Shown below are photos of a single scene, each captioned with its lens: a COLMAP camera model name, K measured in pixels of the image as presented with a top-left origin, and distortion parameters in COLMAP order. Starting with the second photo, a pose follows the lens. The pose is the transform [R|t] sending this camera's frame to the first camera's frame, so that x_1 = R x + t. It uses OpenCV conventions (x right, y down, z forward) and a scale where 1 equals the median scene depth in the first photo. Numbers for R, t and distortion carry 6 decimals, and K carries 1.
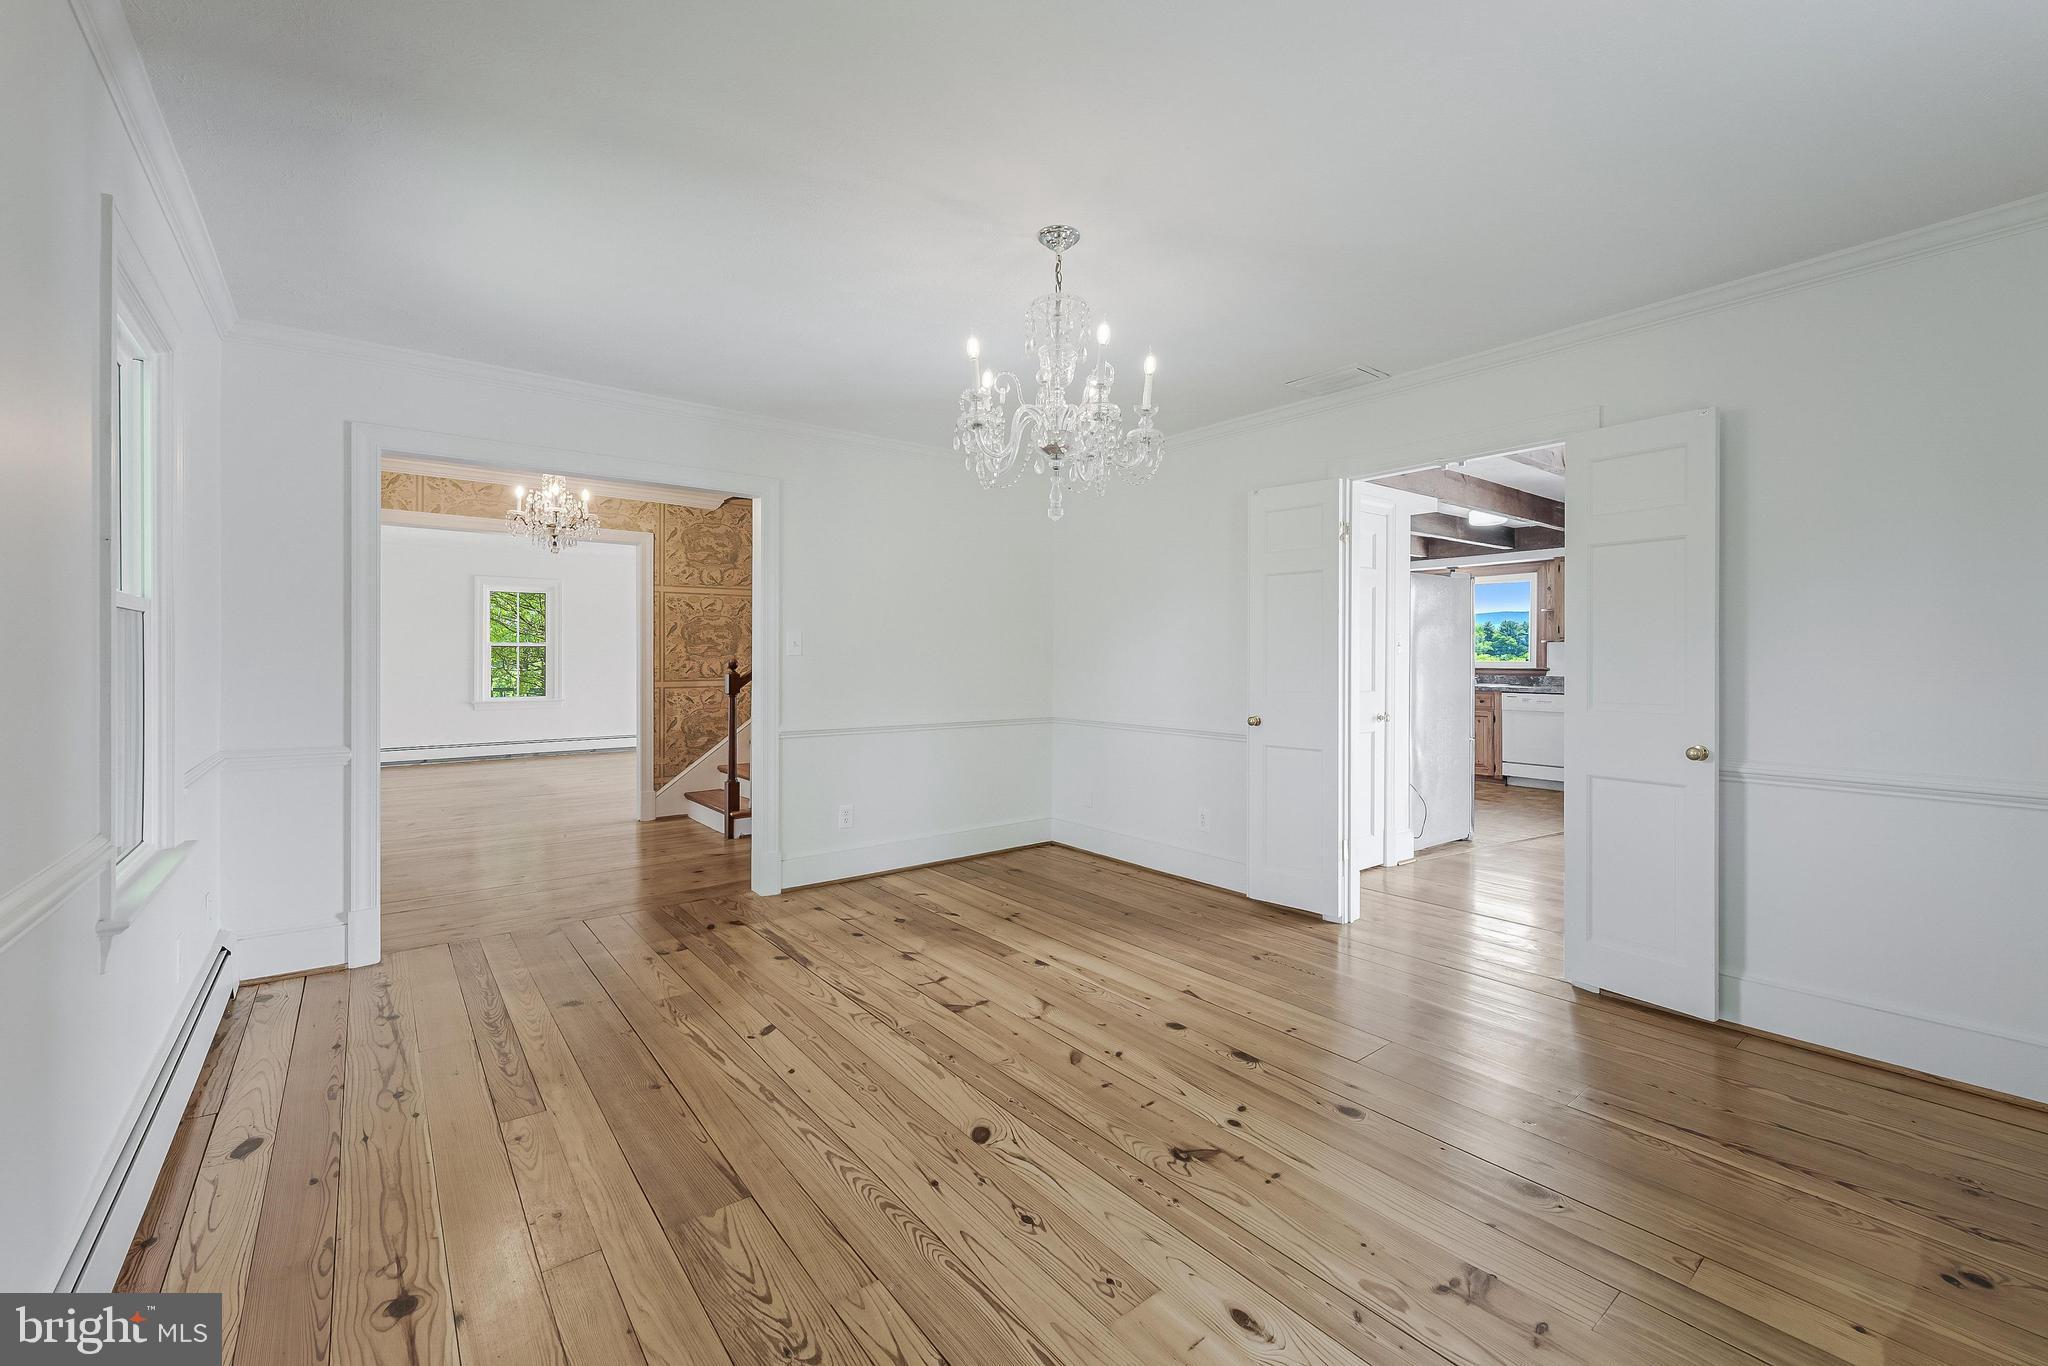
lens RADIAL K [[839.0, 0, 1043.8], [0, 839.0, 651.9], [0, 0, 1]] dist [-0.002195, -0.000251]
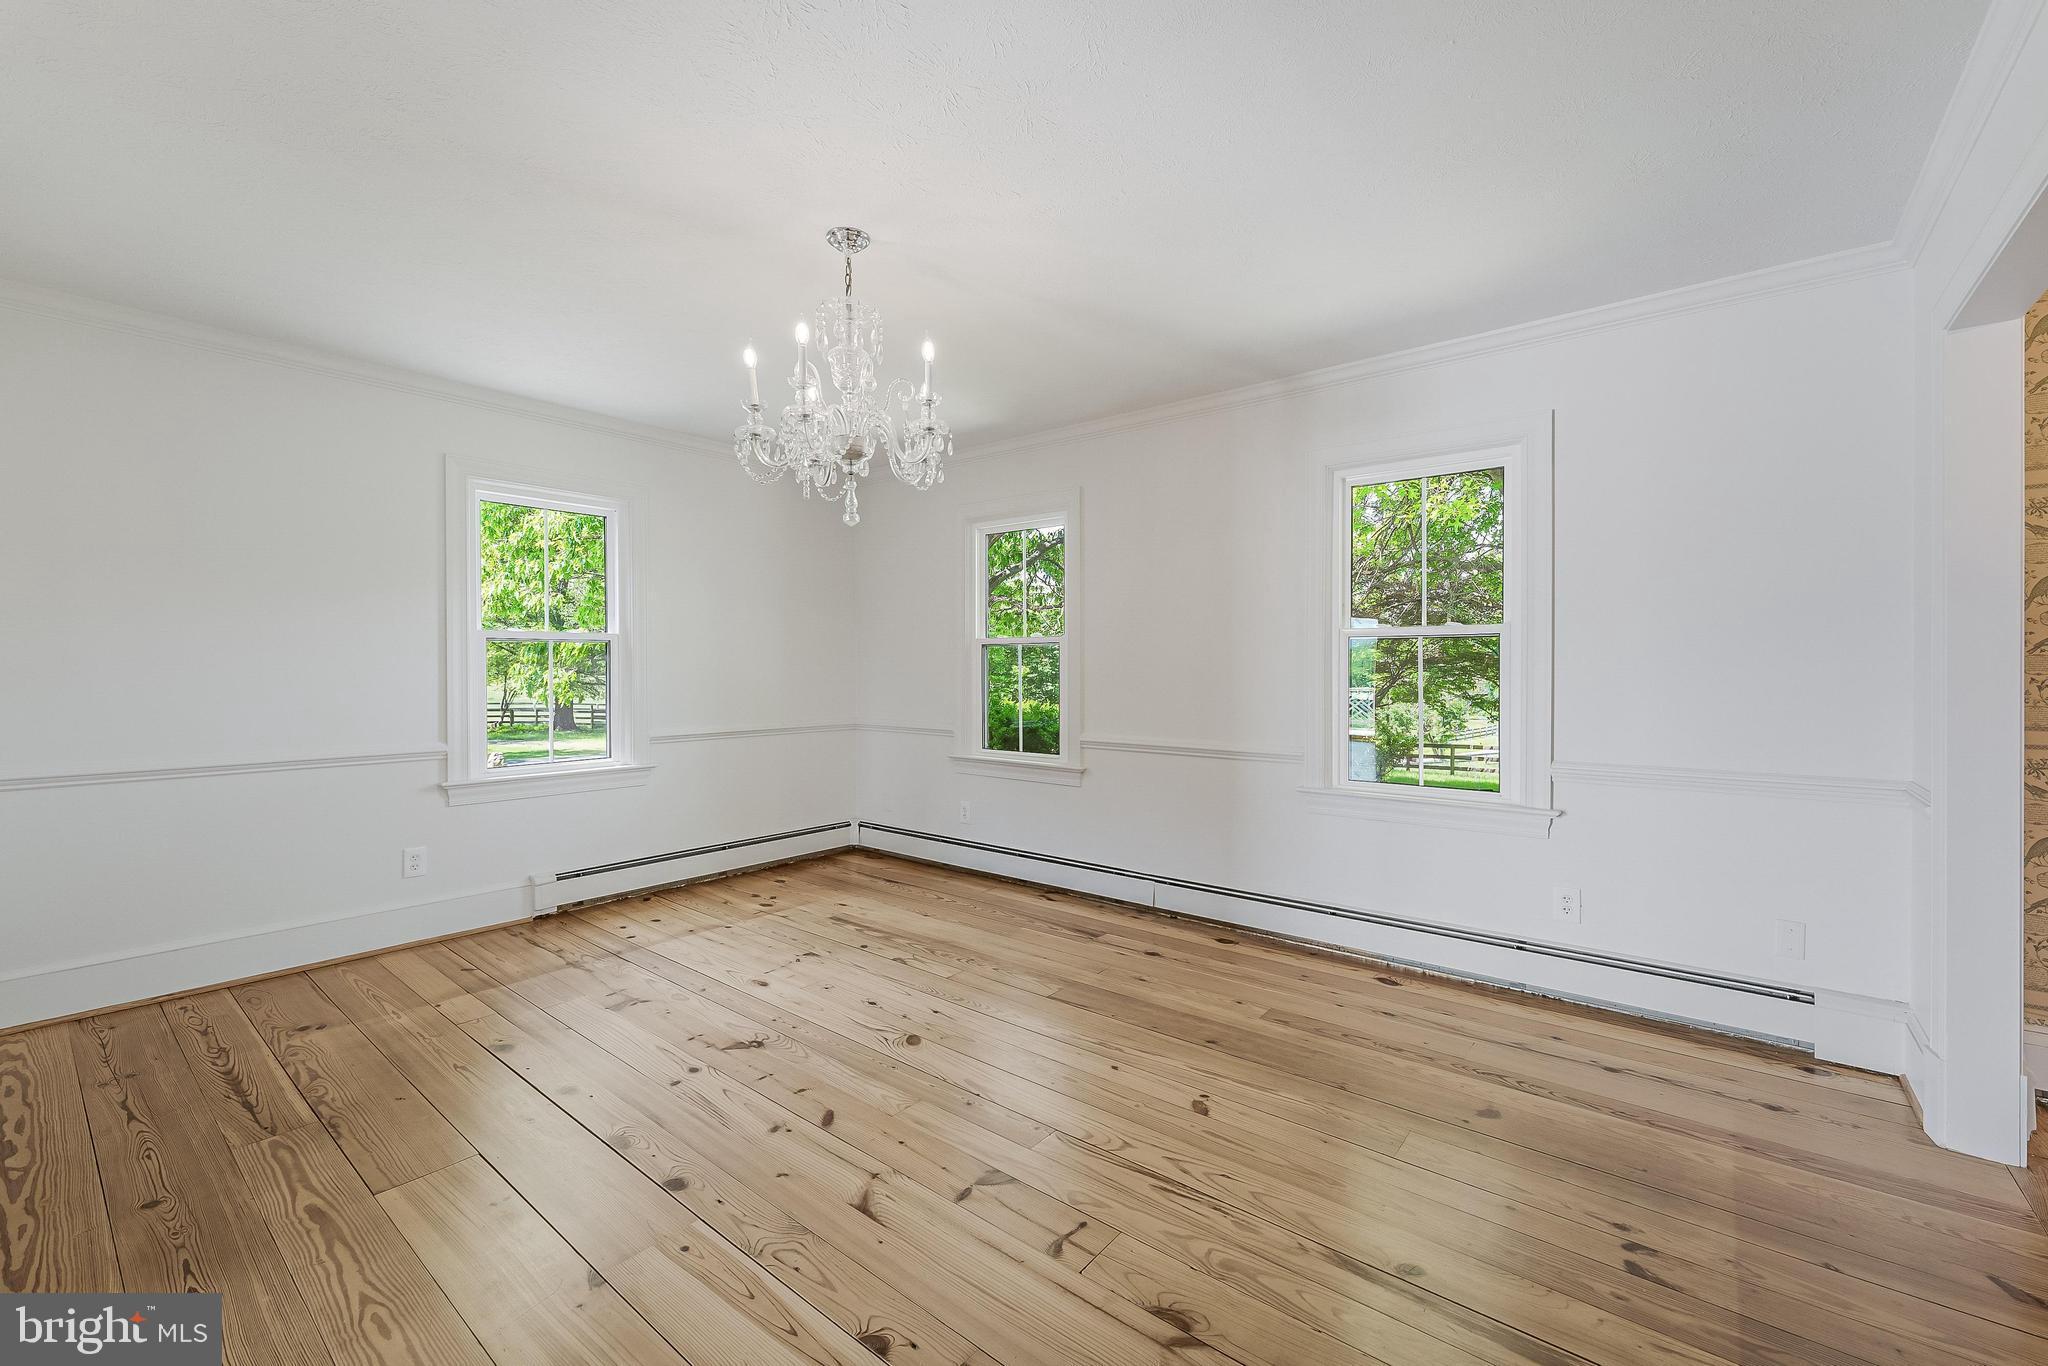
lens RADIAL K [[839.0, 0, 1026.9], [0, 839.0, 681.0], [0, 0, 1]] dist [-0.002195, -0.000251]
pose [[-0.979446, 0.001436, -0.201700, 0.011730], [-0.000458, 0.999956, 0.009339, 0.019699], [0.201704, 0.009239, -0.979403, 2.164745]]
